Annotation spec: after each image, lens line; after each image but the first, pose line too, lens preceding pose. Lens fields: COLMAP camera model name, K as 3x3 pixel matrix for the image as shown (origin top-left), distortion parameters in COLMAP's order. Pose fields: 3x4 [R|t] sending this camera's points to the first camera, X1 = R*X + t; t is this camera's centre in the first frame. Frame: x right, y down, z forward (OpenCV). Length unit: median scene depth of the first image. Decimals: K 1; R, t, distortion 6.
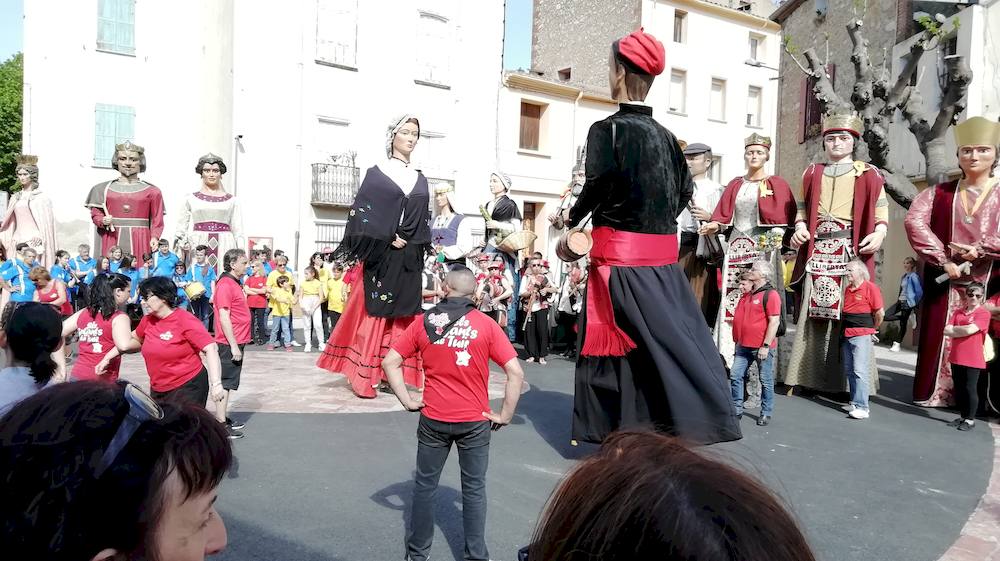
lens RADIAL K [[744.6, 0, 493.8], [0, 744.6, 281.8], [0, 0, 1]] dist [0.025422, -0.005315]
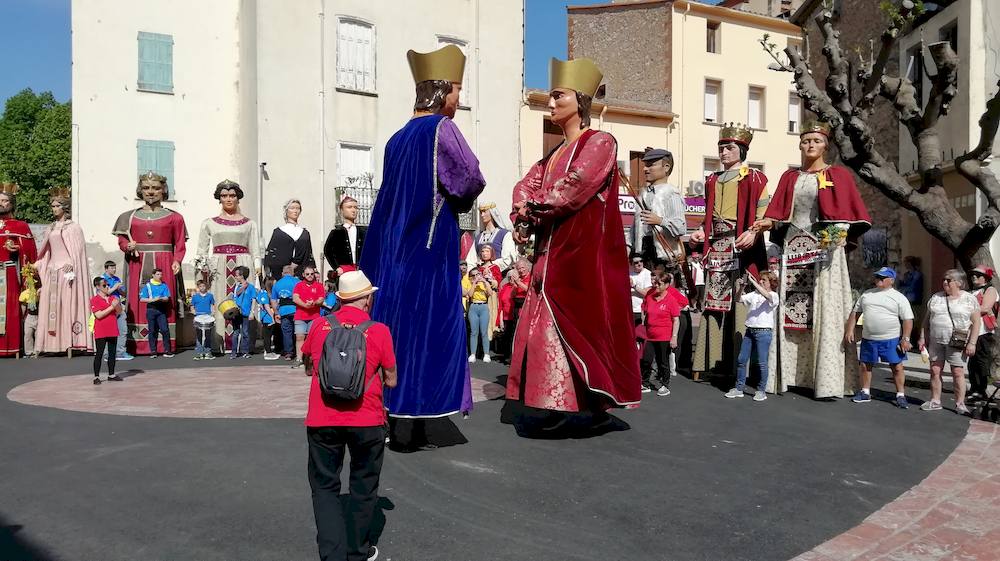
lens RADIAL K [[739.9, 0, 494.1], [0, 739.9, 280.1], [0, 0, 1]] dist [0.047321, -0.039242]
pose [[0.995348, -0.030361, -0.091437, 0.115184], [0.027289, 0.999026, -0.034668, 0.021256], [0.092401, 0.032011, 0.995207, -0.003674]]
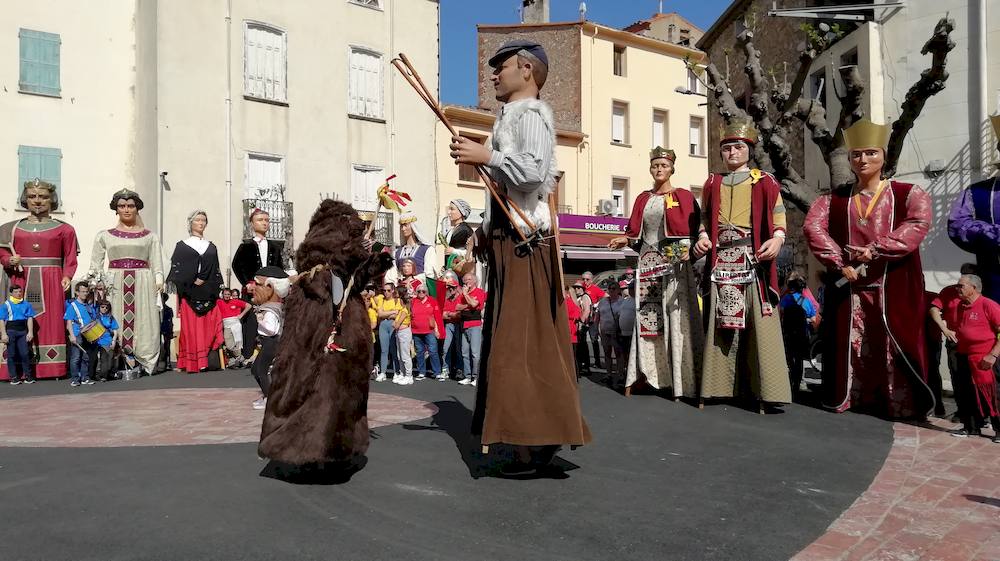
lens RADIAL K [[739.9, 0, 494.1], [0, 739.9, 280.1], [0, 0, 1]] dist [0.047321, -0.039242]
pose [[0.998663, -0.034609, 0.038407, 0.080264], [0.036717, 0.997778, -0.055597, 0.025399], [-0.036397, 0.056933, 0.997714, 0.022561]]
